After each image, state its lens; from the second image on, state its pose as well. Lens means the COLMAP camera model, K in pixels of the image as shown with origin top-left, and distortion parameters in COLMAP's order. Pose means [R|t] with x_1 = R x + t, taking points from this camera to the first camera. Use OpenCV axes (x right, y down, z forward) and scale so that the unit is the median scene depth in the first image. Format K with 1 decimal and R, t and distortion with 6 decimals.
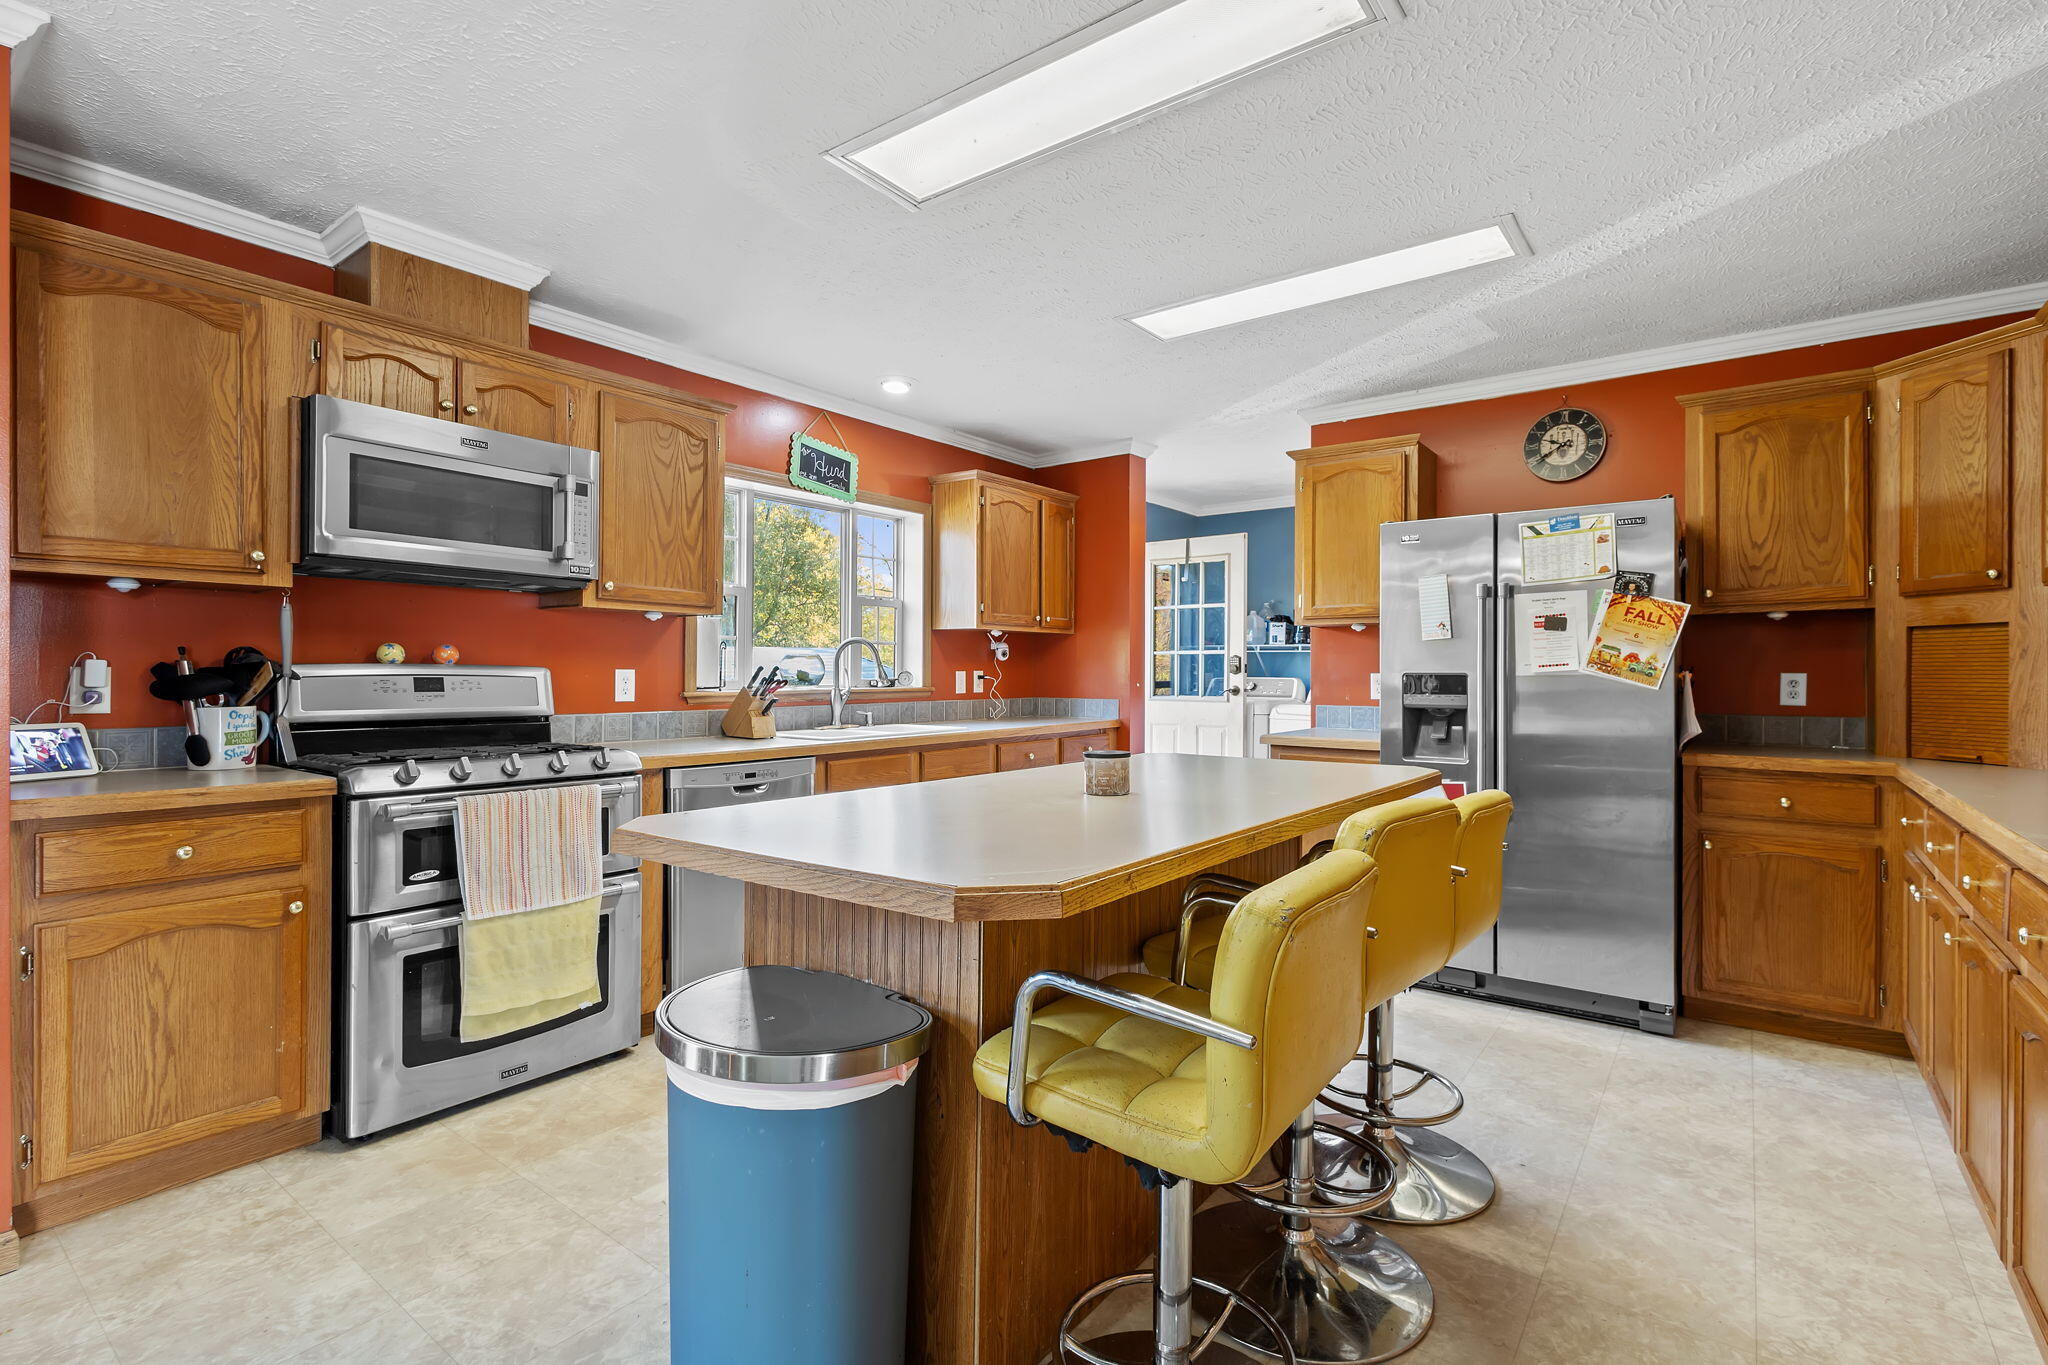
lens RADIAL K [[947.4, 0, 1031.8], [0, 947.4, 679.4], [0, 0, 1]] dist [0.013018, -0.004568]
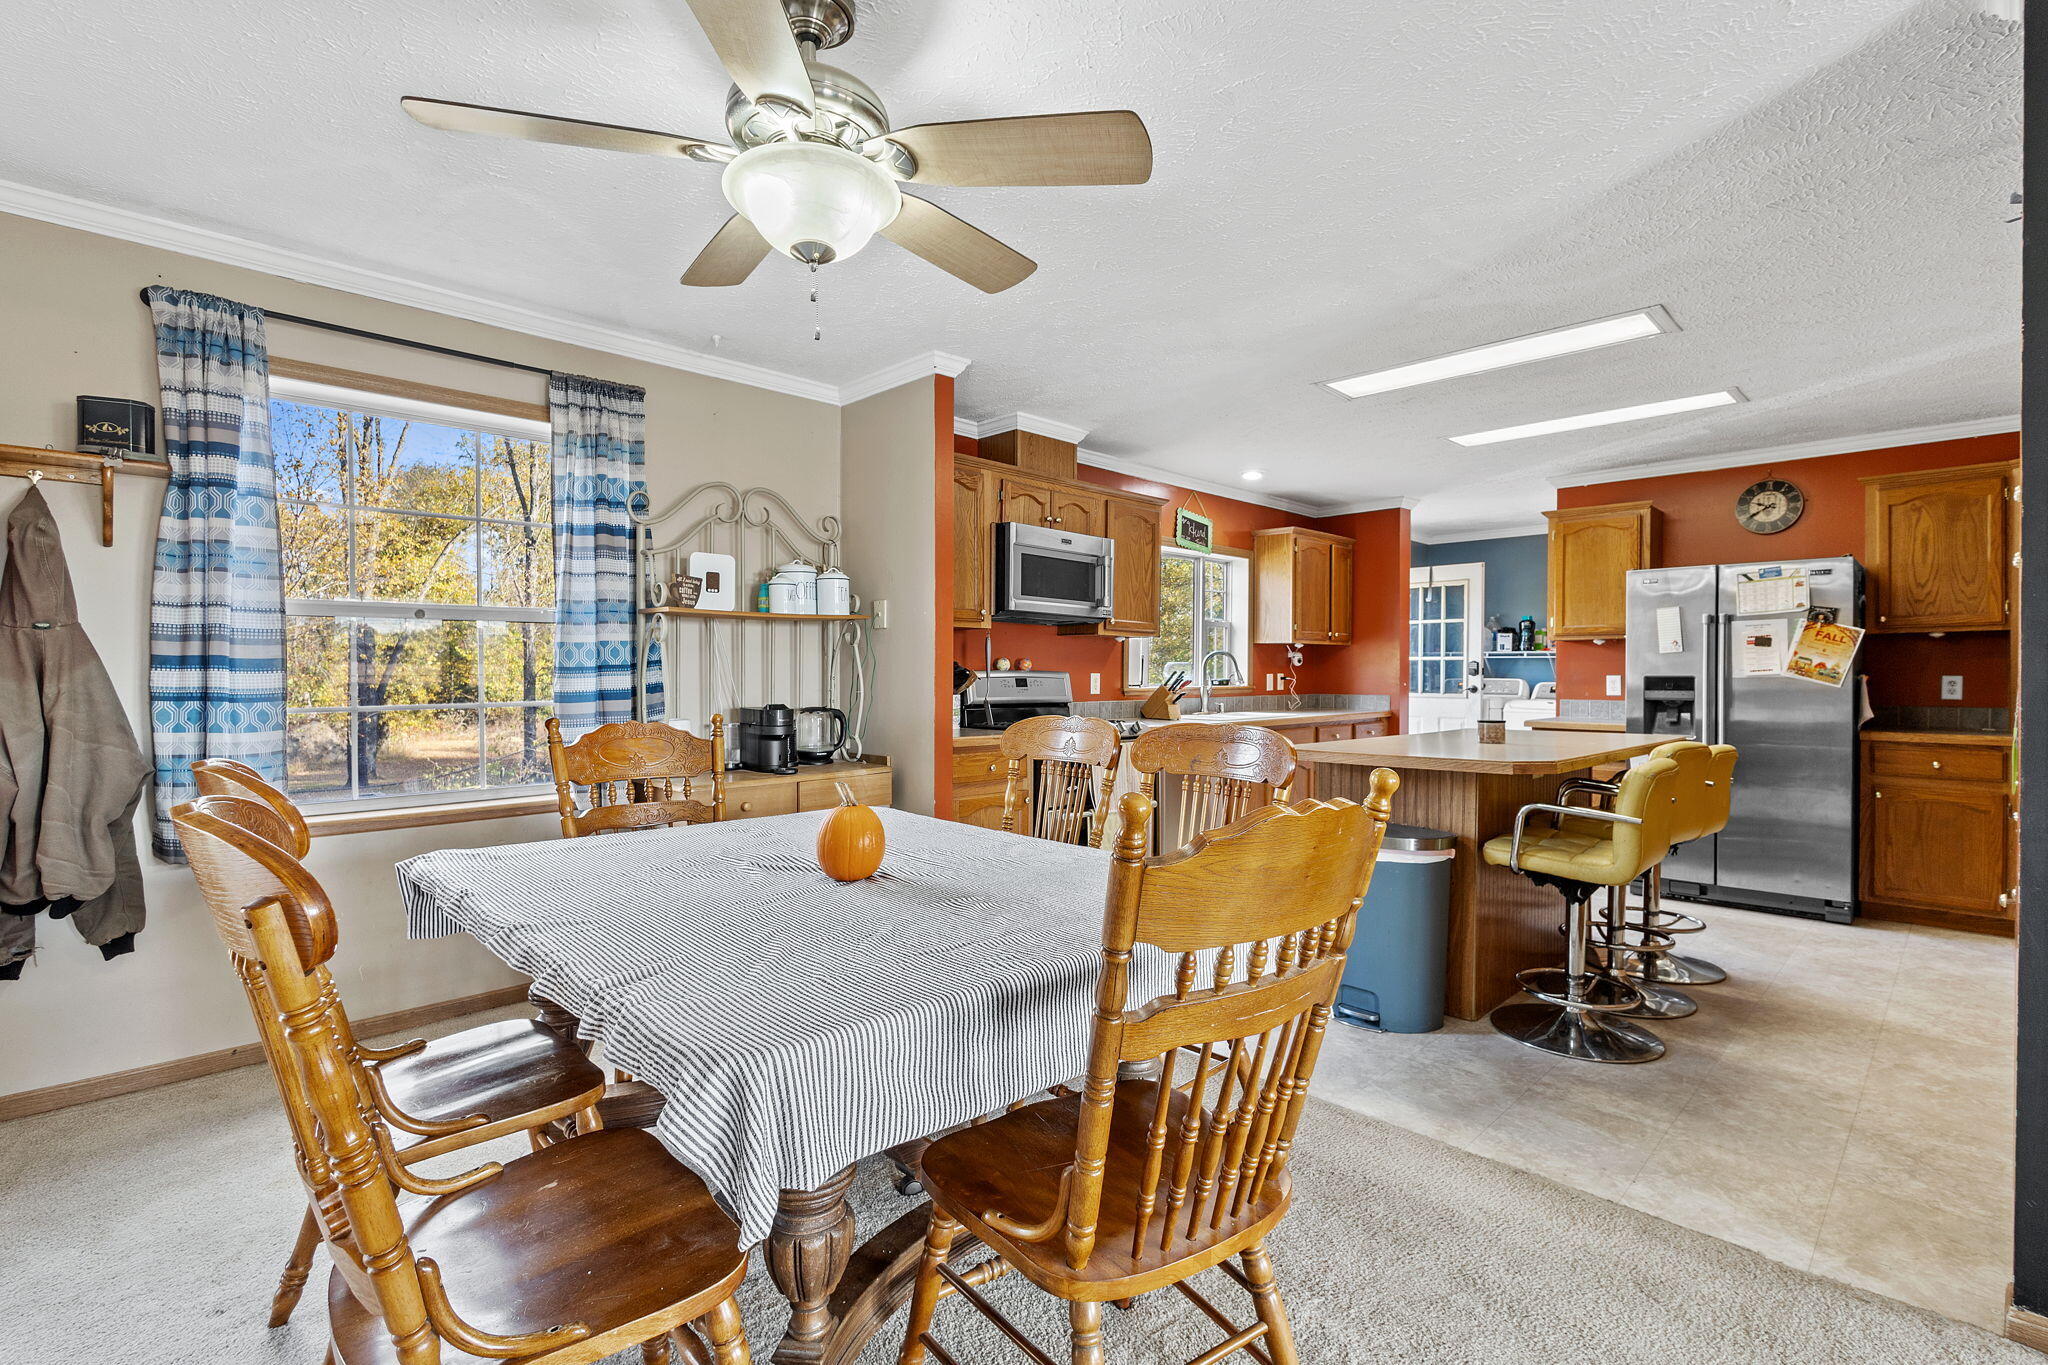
lens RADIAL K [[947.4, 0, 1032.2], [0, 947.4, 686.7], [0, 0, 1]] dist [0.013018, -0.004568]
pose [[0.990217, 0.001779, -0.139522, -0.357529], [-0.000834, 0.999976, 0.006829, 0.001050], [0.139531, -0.006646, 0.990195, -0.608259]]
